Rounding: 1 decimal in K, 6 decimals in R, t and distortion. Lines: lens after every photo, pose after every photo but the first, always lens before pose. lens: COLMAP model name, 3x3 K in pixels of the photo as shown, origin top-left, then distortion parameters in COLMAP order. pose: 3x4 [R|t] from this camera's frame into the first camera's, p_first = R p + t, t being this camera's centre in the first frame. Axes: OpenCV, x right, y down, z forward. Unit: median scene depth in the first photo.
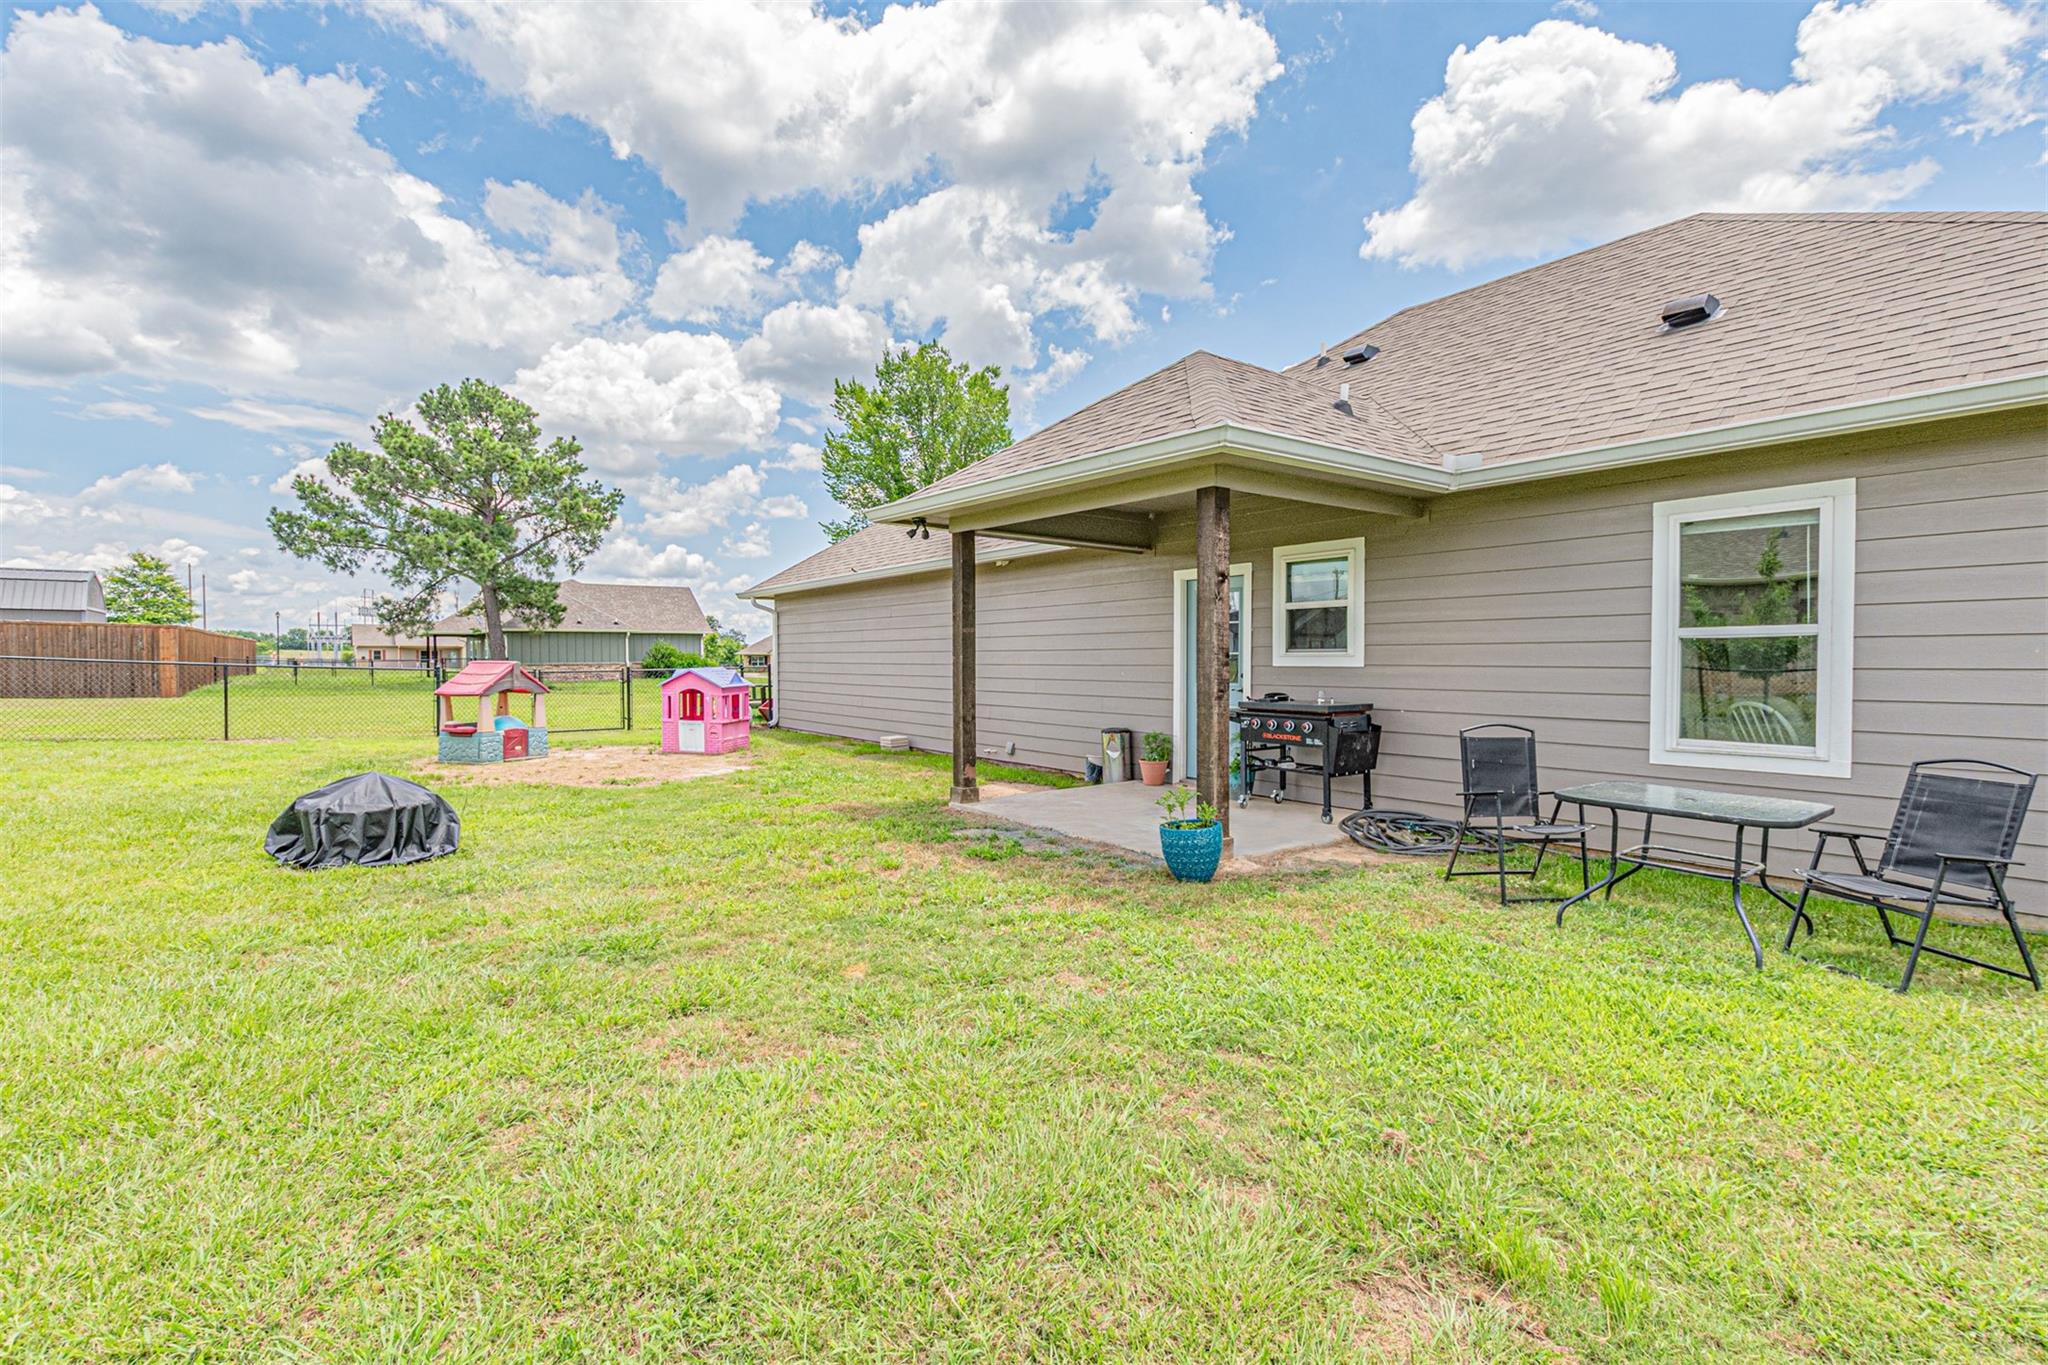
lens RADIAL K [[909.4, 0, 1028.2], [0, 909.4, 670.2], [0, 0, 1]] dist [0.006660, -0.000819]
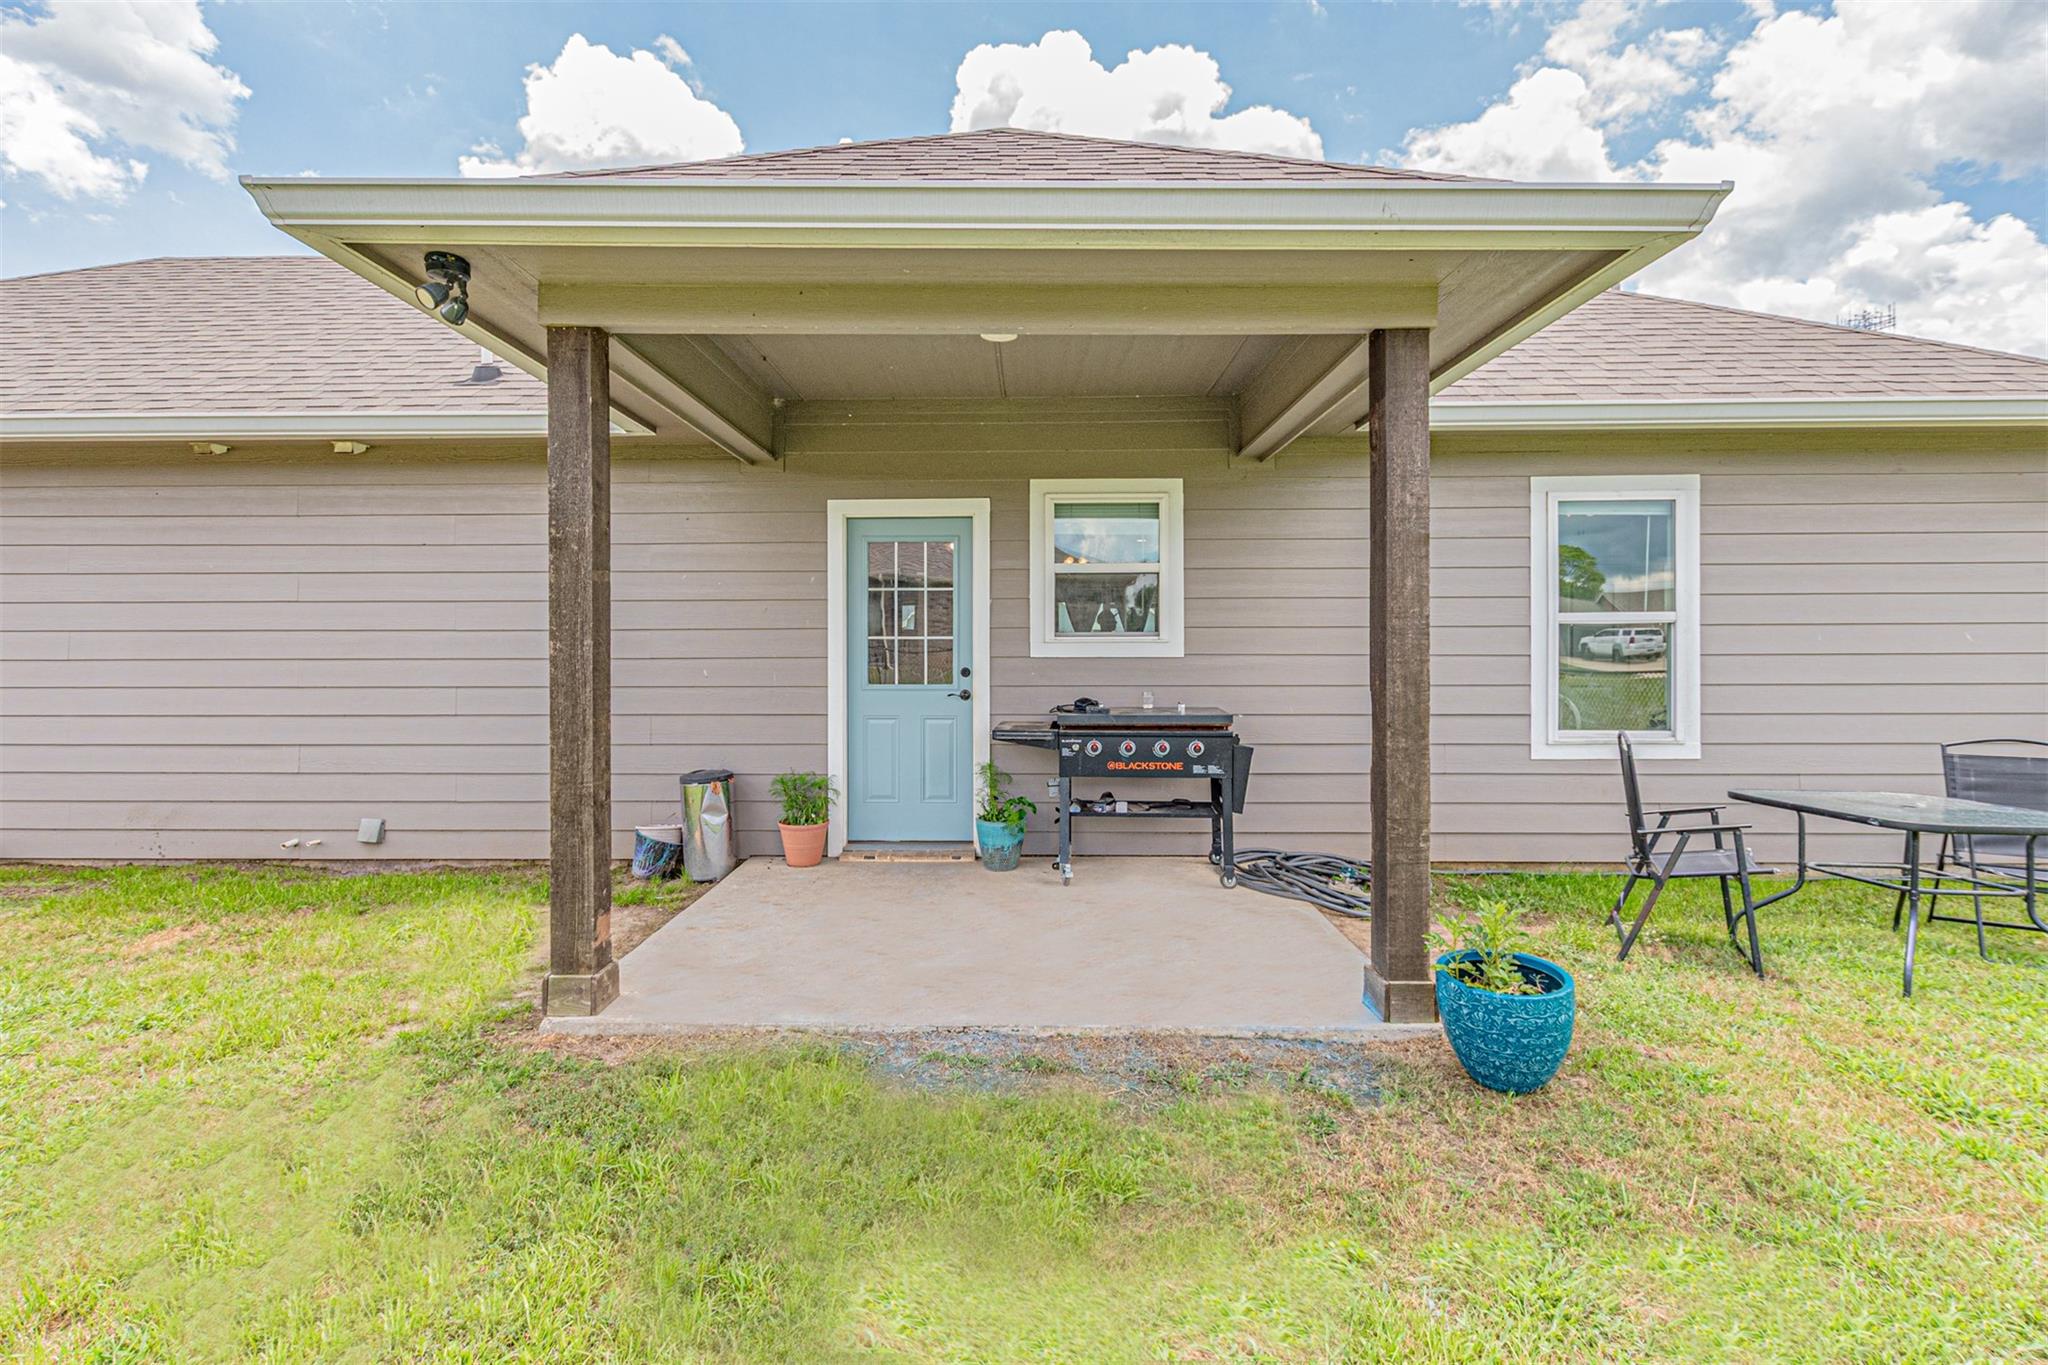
lens RADIAL K [[1018.7, 0, 1013.1], [0, 1018.7, 645.4], [0, 0, 1]] dist [0.005025, -0.000181]
pose [[0.622492, -0.010721, 0.782553, -0.351840], [0.011431, 0.999924, 0.004607, -0.018388], [-0.782543, 0.006078, 0.622567, 0.597625]]
